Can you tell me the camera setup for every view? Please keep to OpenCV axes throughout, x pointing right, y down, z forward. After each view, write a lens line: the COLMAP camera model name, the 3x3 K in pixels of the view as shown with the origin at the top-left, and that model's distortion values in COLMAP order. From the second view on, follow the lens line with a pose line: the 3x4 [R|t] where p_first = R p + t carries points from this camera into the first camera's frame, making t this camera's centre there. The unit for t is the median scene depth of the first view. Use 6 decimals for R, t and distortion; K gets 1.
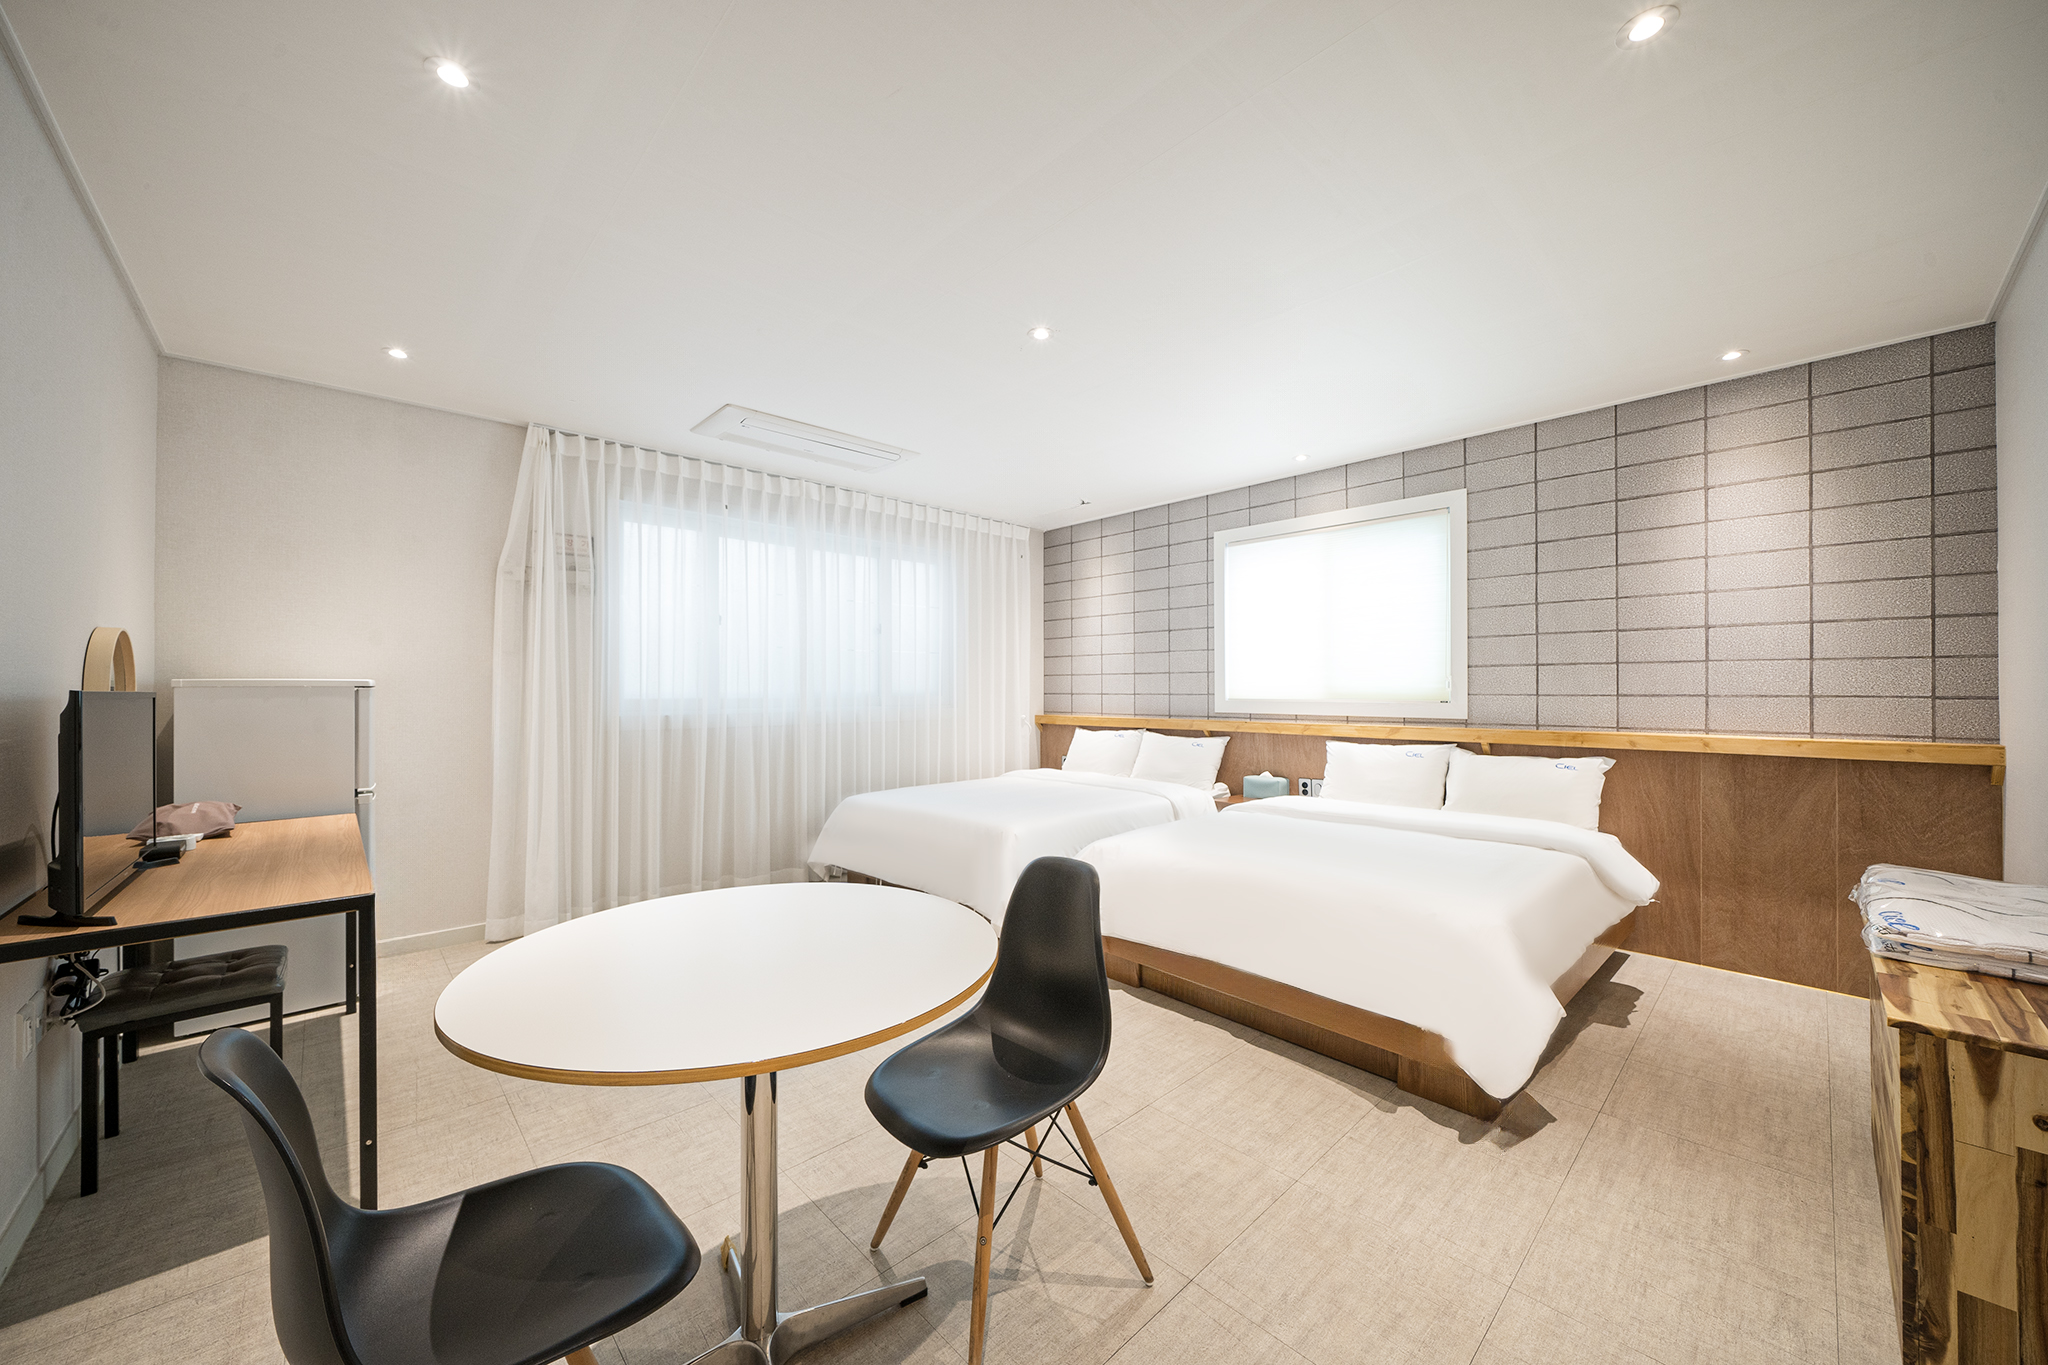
lens RADIAL K [[745.8, 0, 1006.3], [0, 745.8, 684.9], [0, 0, 1]] dist [-0.010879, 0.000098]
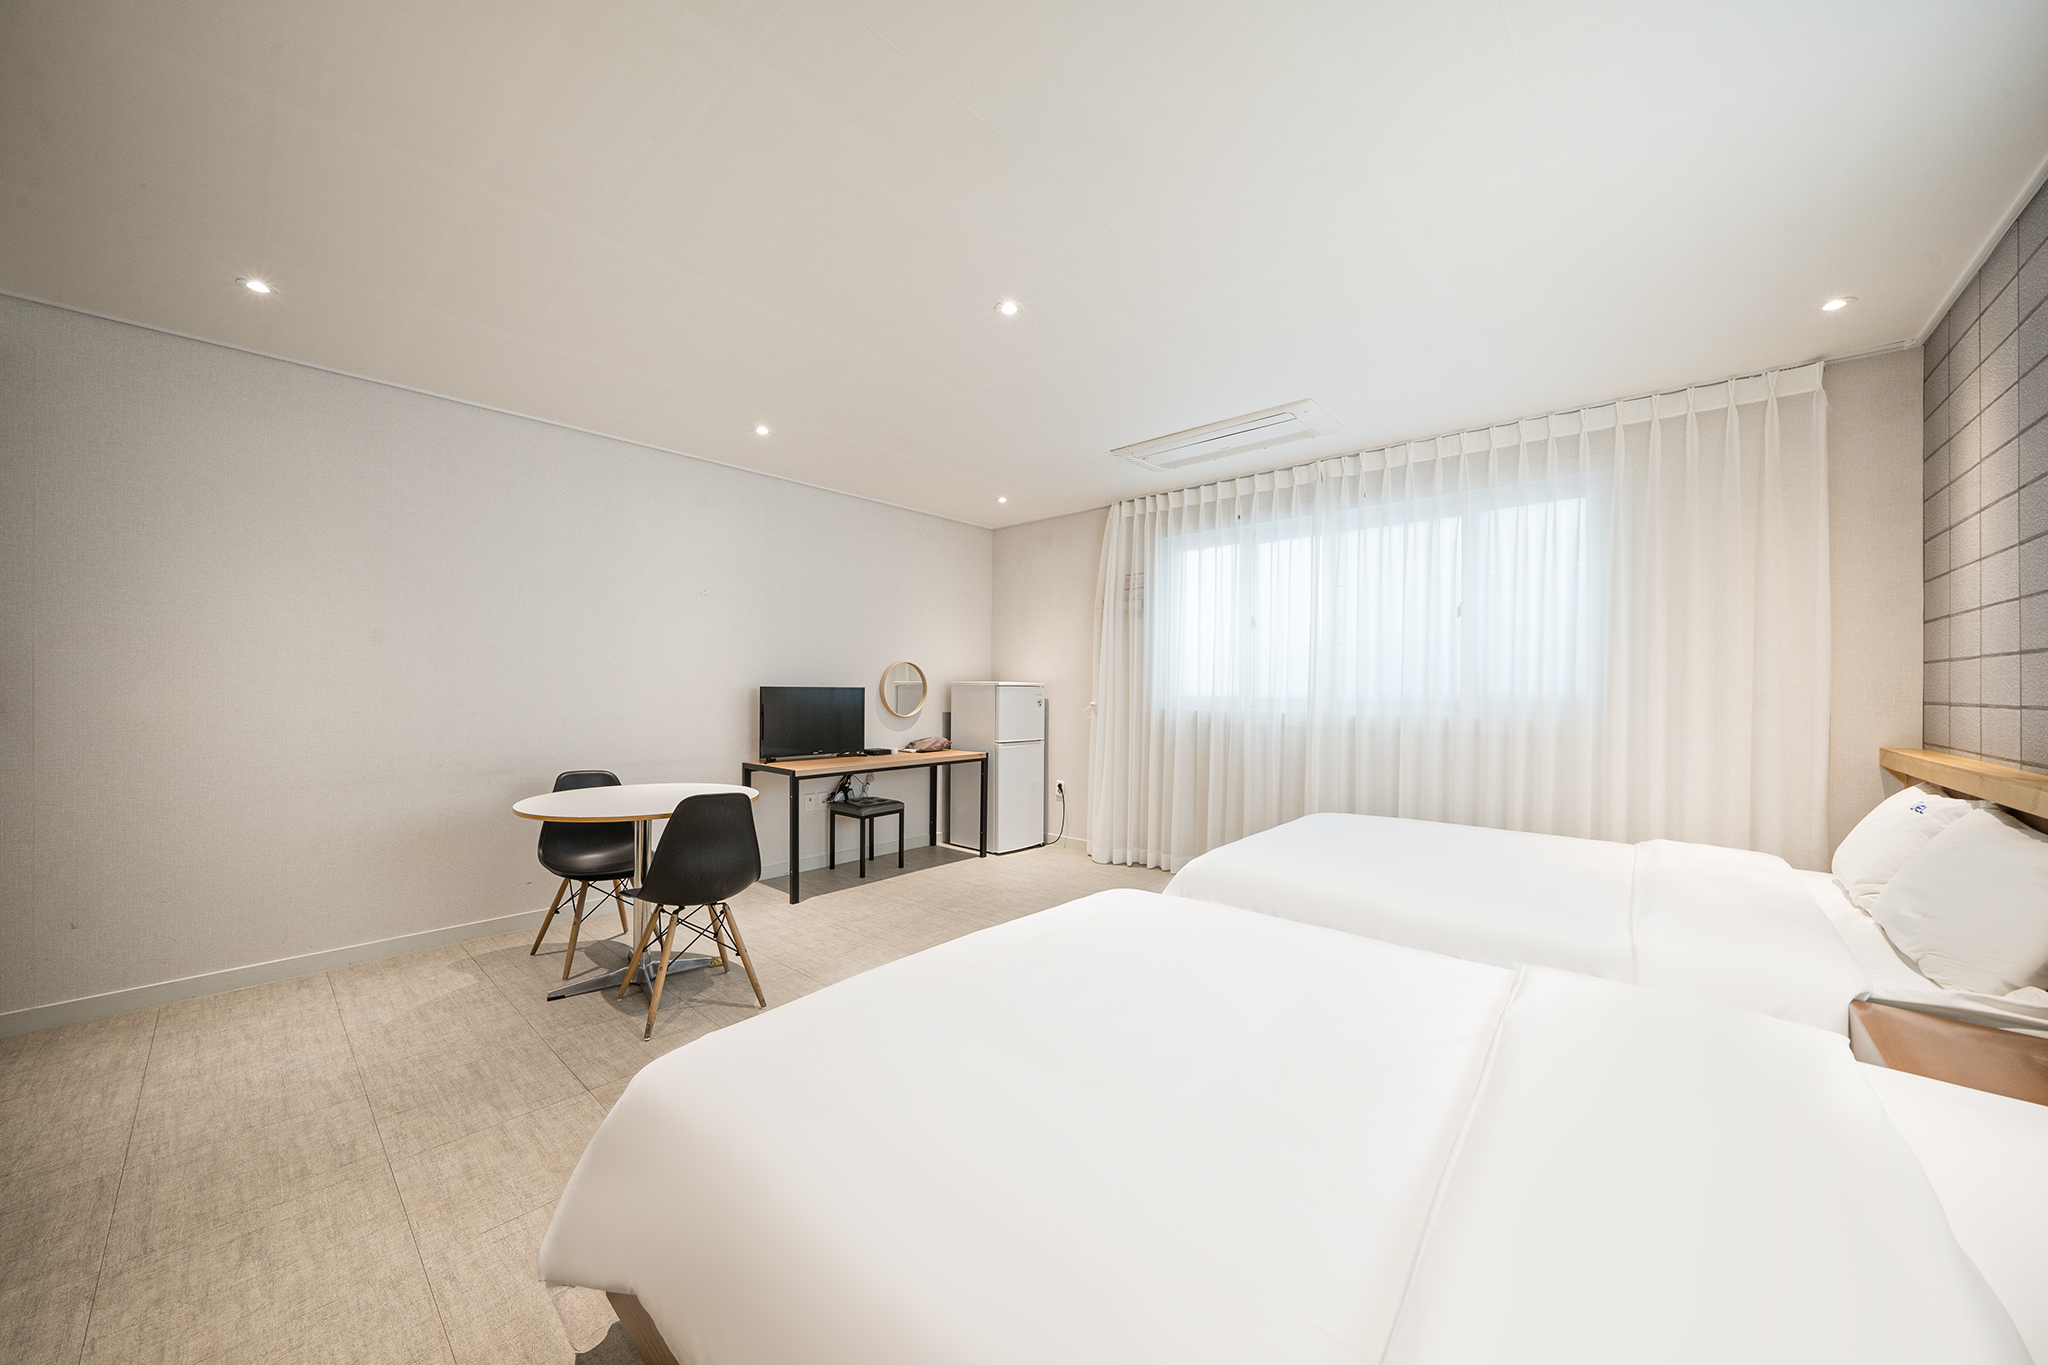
lens RADIAL K [[704.9, 0, 1015.9], [0, 704.9, 688.6], [0, 0, 1]] dist [-0.001611, -0.000177]
pose [[0.098387, 0.003149, -0.995143, 0.630230], [0.001126, 0.999994, 0.003276, 0.000585], [0.995148, -0.001442, 0.098383, 0.624693]]
